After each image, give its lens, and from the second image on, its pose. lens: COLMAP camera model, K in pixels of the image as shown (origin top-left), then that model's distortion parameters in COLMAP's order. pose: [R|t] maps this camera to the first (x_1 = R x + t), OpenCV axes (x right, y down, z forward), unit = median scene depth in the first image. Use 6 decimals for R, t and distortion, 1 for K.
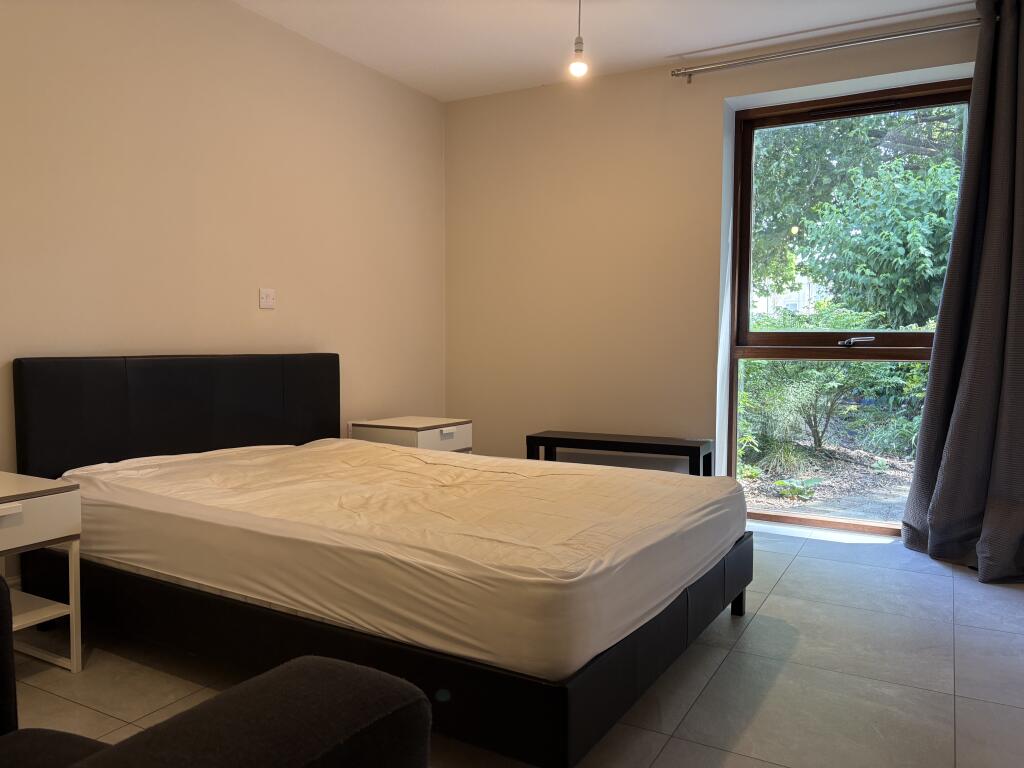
lens RADIAL K [[769.0, 0, 512.0], [0, 769.0, 384.0], [0, 0, 1]] dist [-0.003550, 0.001223]
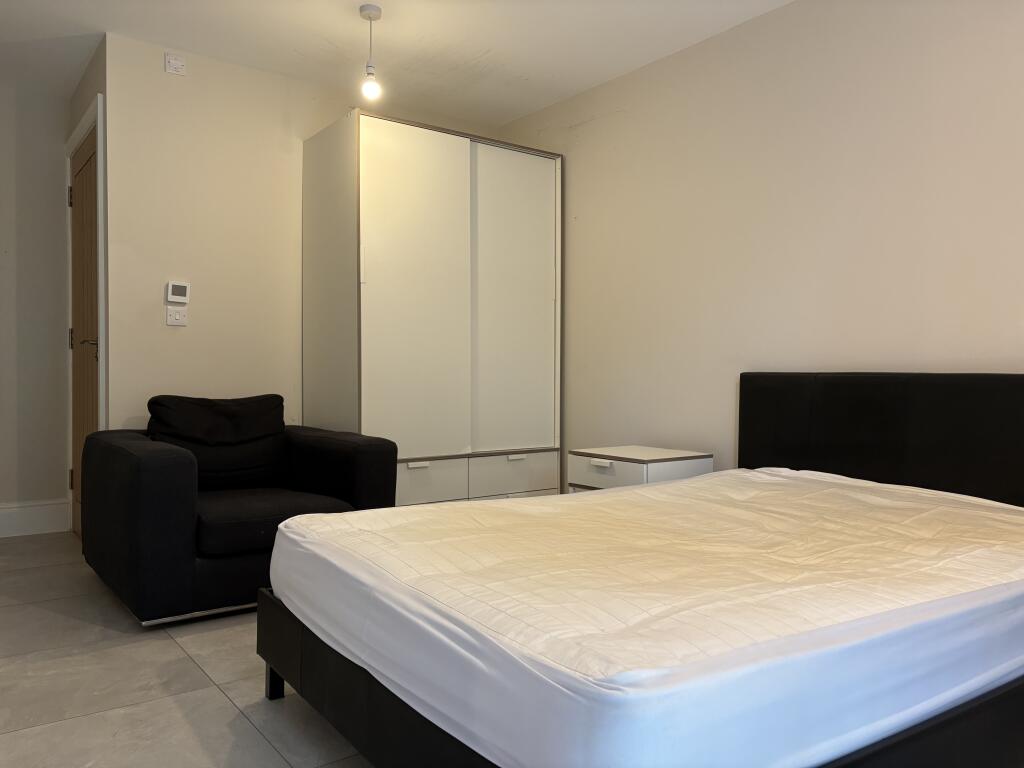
lens RADIAL K [[769.0, 0, 512.0], [0, 769.0, 384.0], [0, 0, 1]] dist [-0.003550, 0.001223]
pose [[-0.405058, 0.000096, -0.914291, 0.779659], [-0.058060, 0.997979, 0.025827, -0.028717], [0.912446, 0.063545, -0.404234, 1.313822]]
